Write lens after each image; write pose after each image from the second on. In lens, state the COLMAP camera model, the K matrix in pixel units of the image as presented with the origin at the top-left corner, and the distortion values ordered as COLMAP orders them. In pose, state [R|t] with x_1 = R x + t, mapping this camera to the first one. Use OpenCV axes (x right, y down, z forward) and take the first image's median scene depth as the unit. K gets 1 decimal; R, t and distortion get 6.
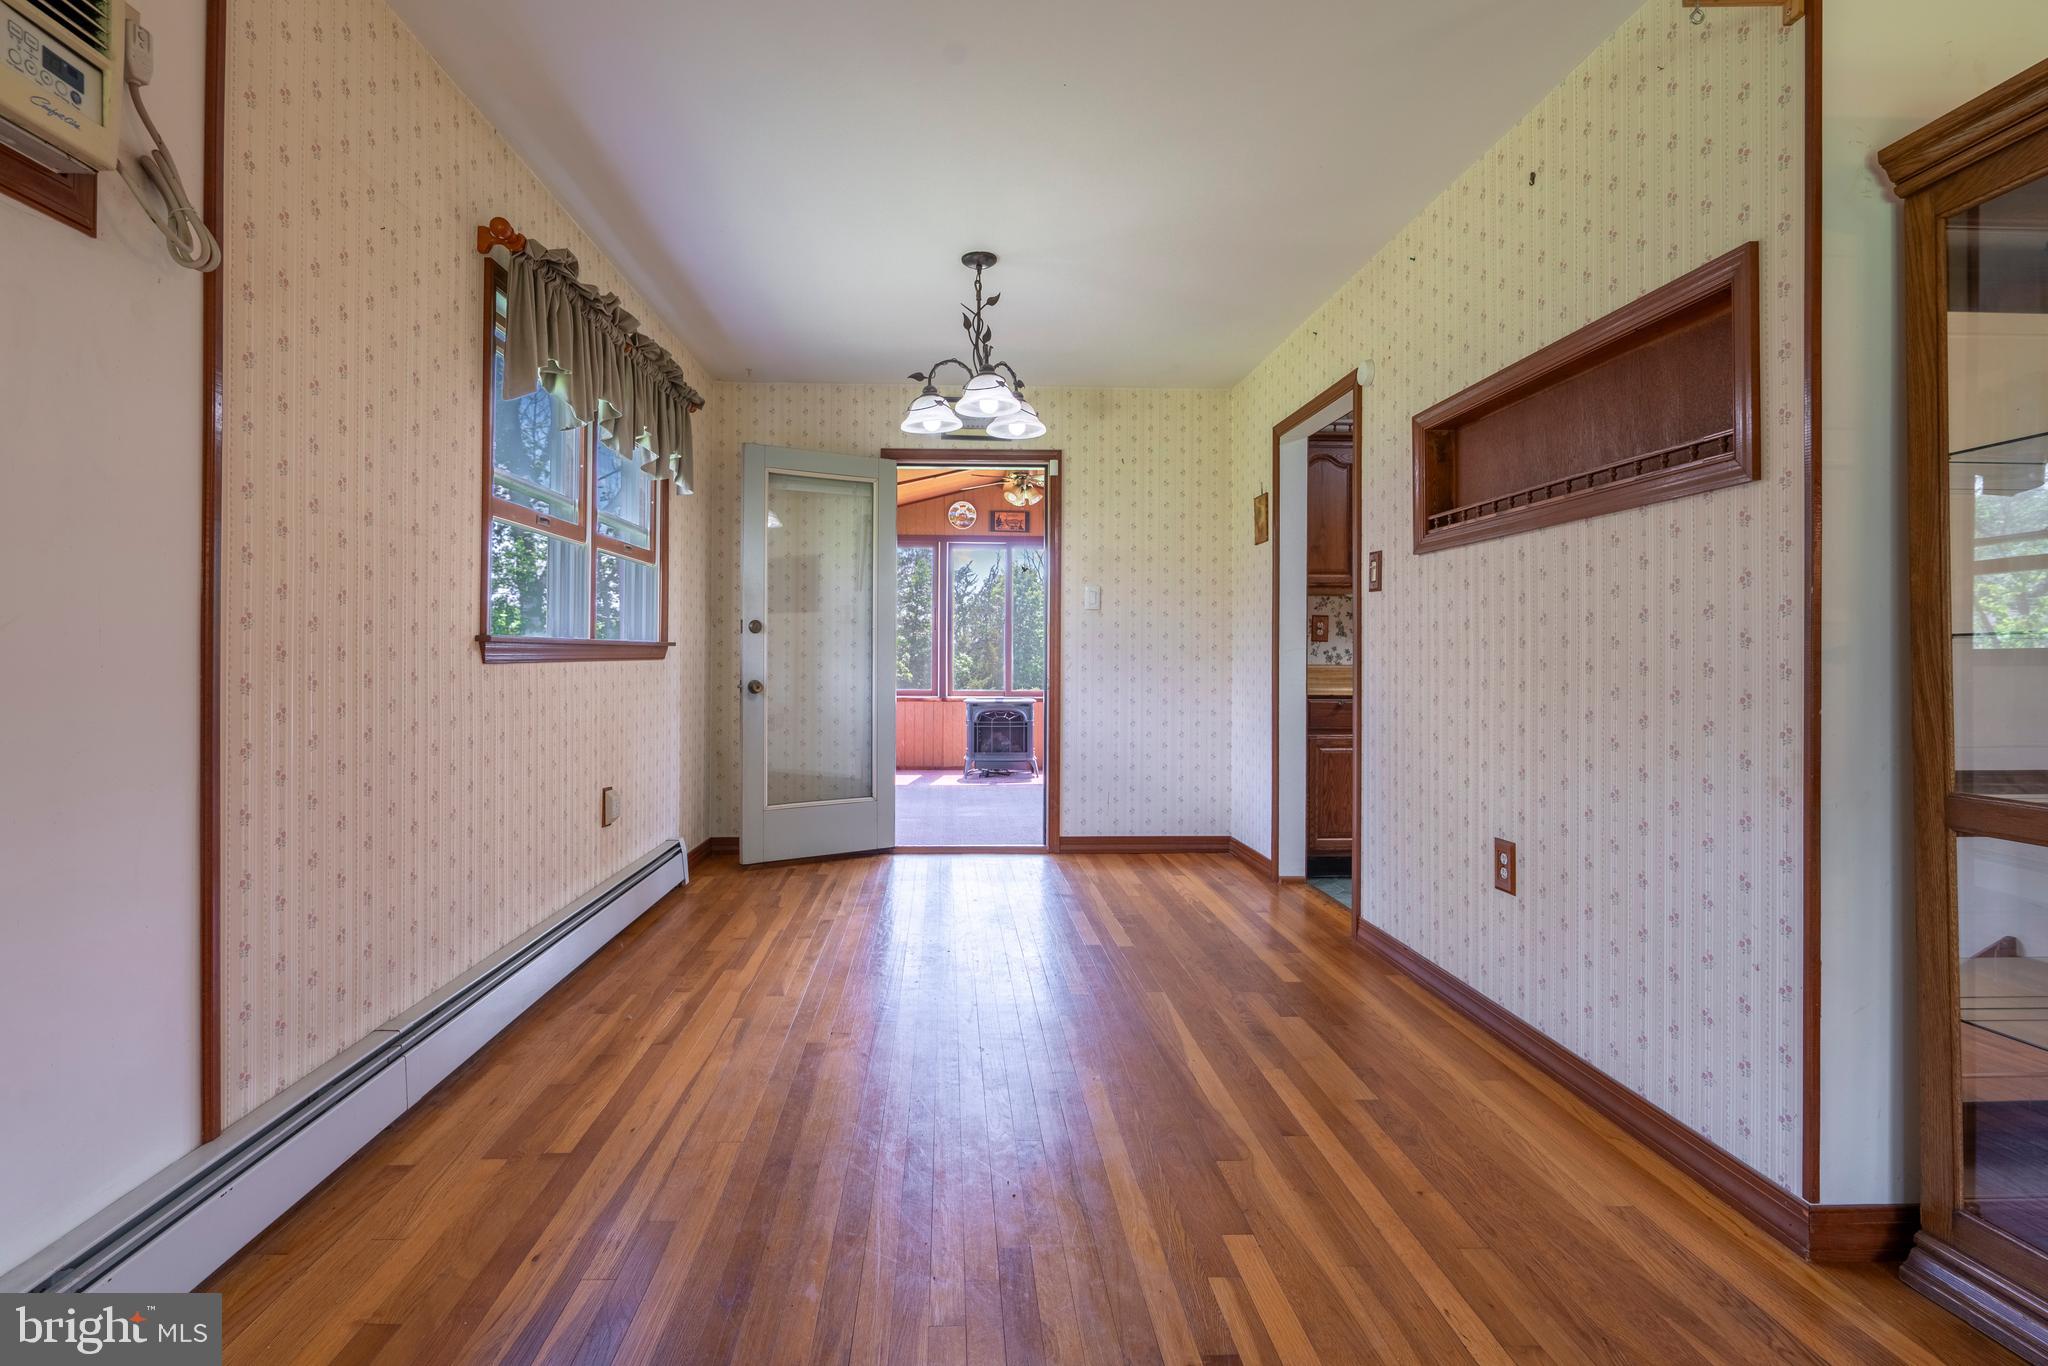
lens RADIAL K [[938.3, 0, 971.0], [0, 938.3, 652.6], [0, 0, 1]] dist [-0.001032, 0.000117]
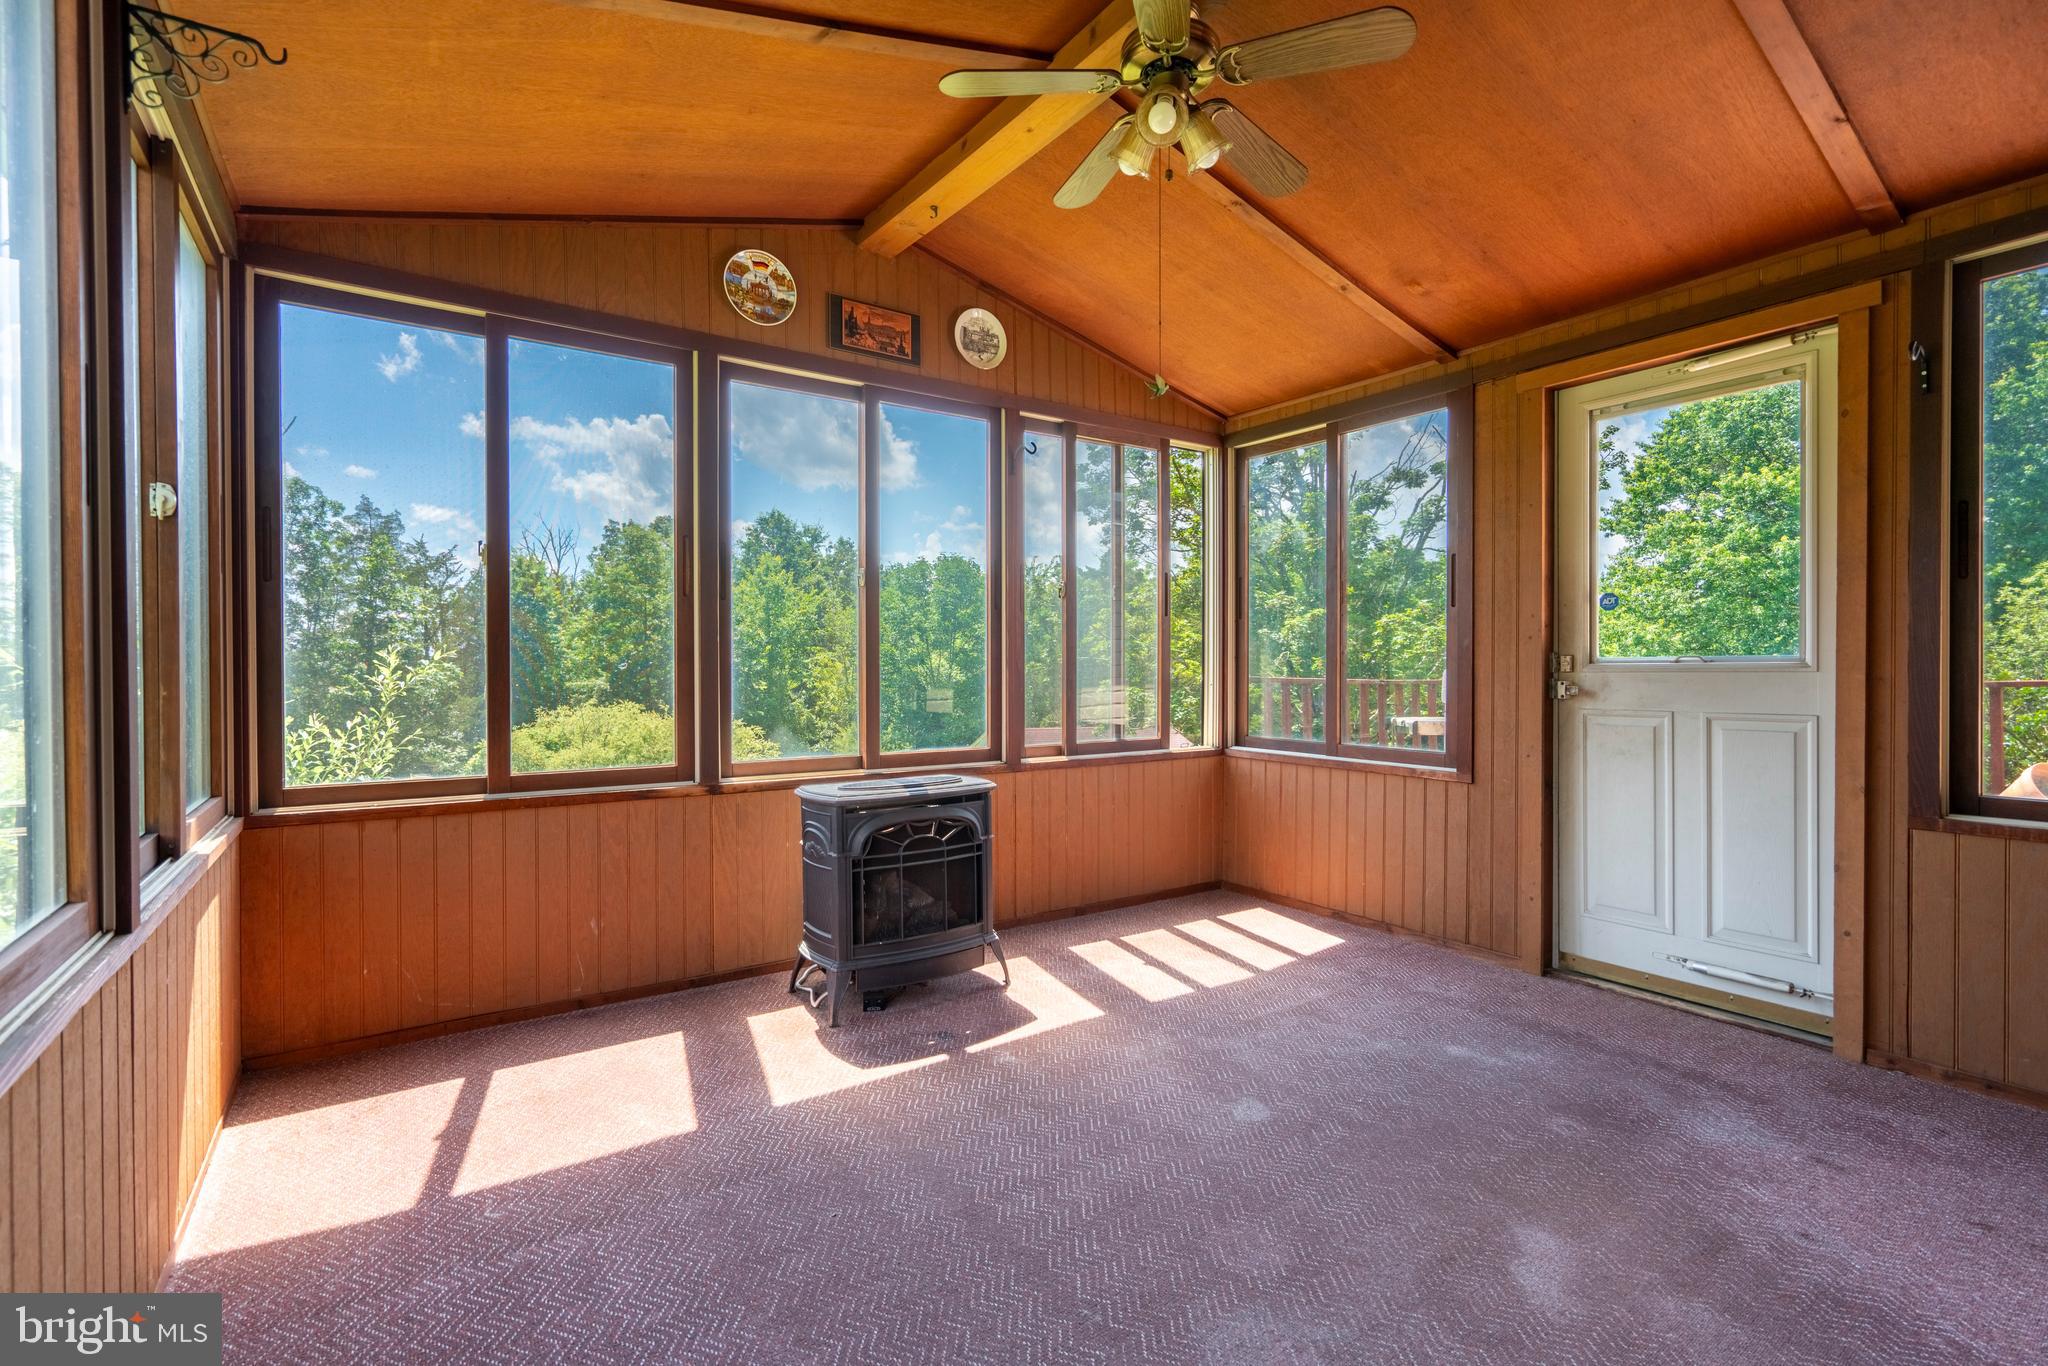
lens RADIAL K [[919.5, 0, 991.1], [0, 919.5, 674.1], [0, 0, 1]] dist [-0.008516, 0.000209]
pose [[0.851044, -0.007437, 0.525042, -0.122796], [0.000503, 0.999911, 0.013348, 0.001023], [-0.525095, -0.011096, 0.850971, 0.641069]]
